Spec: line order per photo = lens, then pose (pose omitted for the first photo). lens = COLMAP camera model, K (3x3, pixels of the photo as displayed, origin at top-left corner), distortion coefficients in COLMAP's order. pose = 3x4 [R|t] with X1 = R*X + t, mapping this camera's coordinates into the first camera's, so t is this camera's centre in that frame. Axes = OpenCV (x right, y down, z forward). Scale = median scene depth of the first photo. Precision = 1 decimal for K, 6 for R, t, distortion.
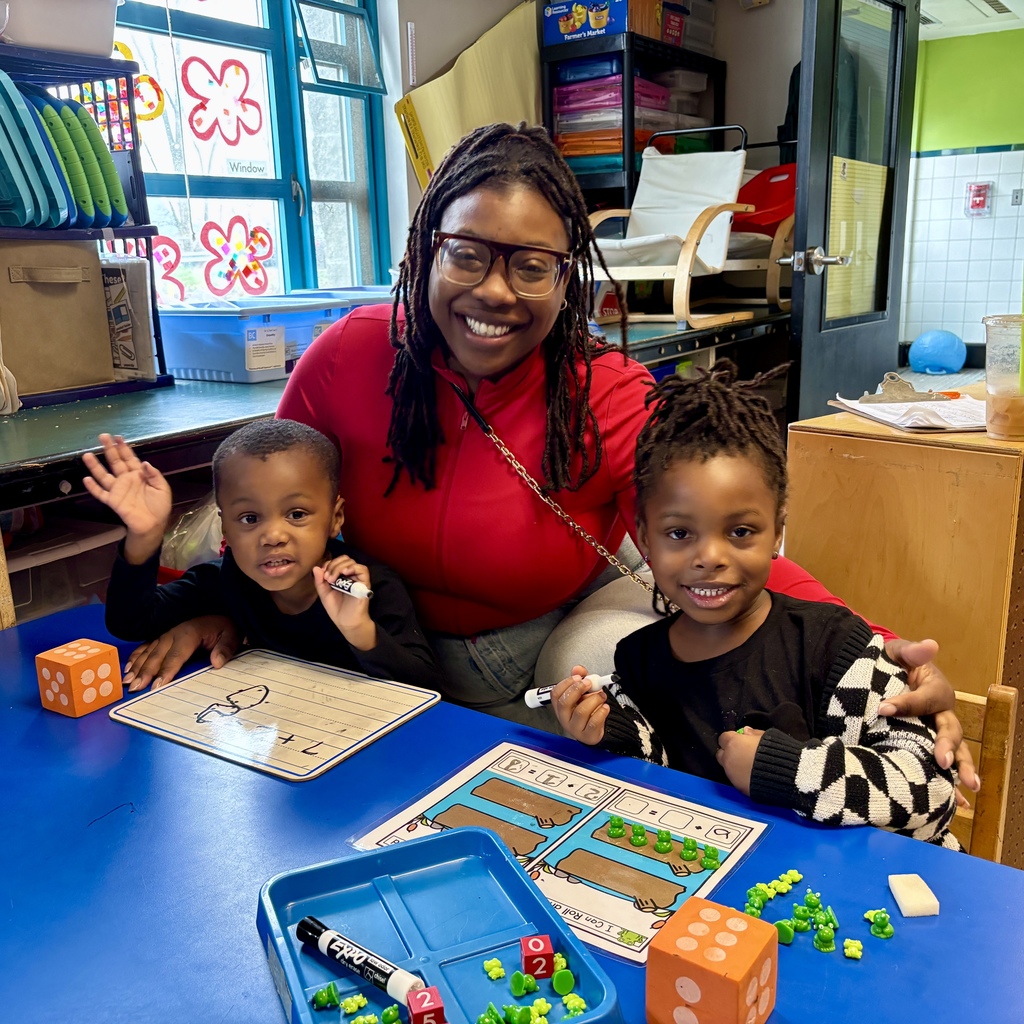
lens RADIAL K [[1052.8, 0, 515.1], [0, 1052.8, 510.9], [0, 0, 1]] dist [0.028962, 0.000000]
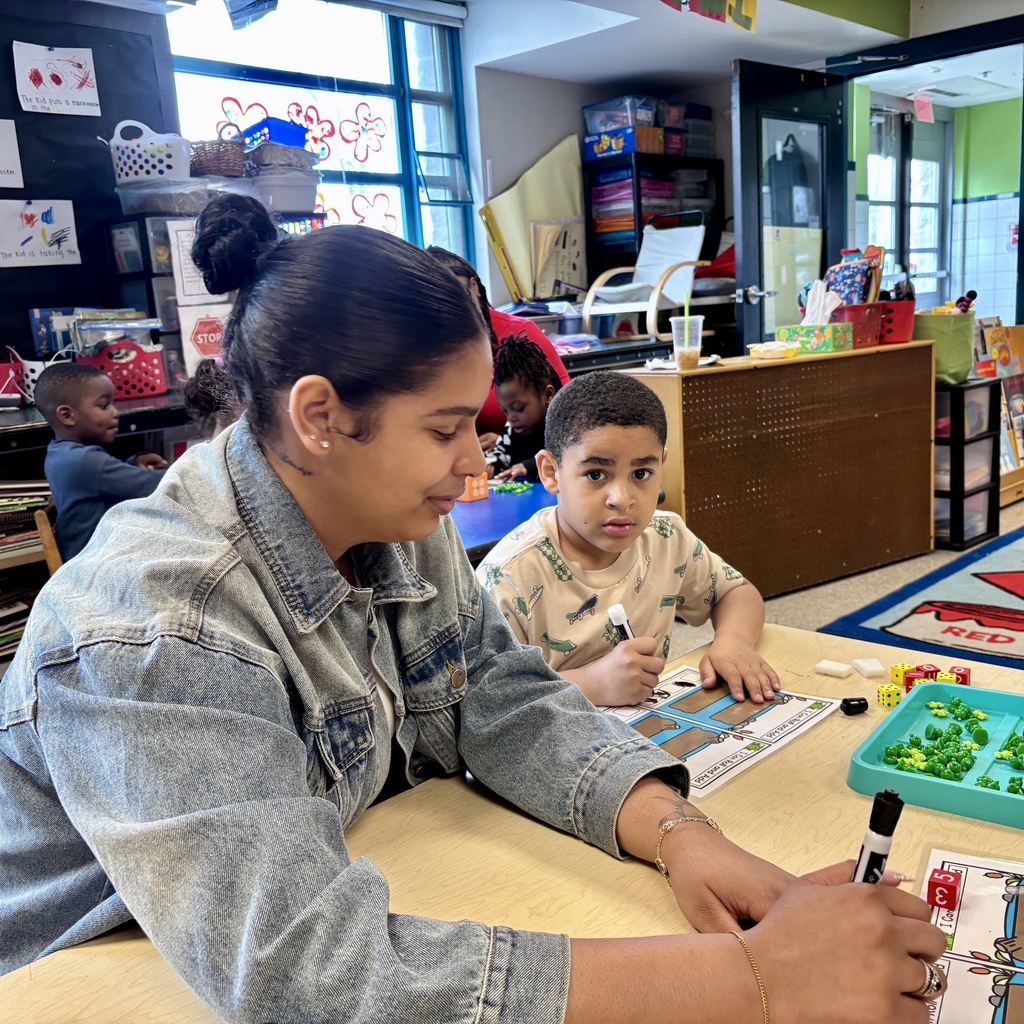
lens RADIAL K [[1052.8, 0, 511.2], [0, 1052.8, 514.6], [0, 0, 1]] dist [0.028962, 0.000000]
pose [[0.983207, -0.000891, -0.182491, 0.206631], [-0.006117, 0.999265, -0.037835, 0.128817], [0.182391, 0.038316, 0.982479, -0.505196]]
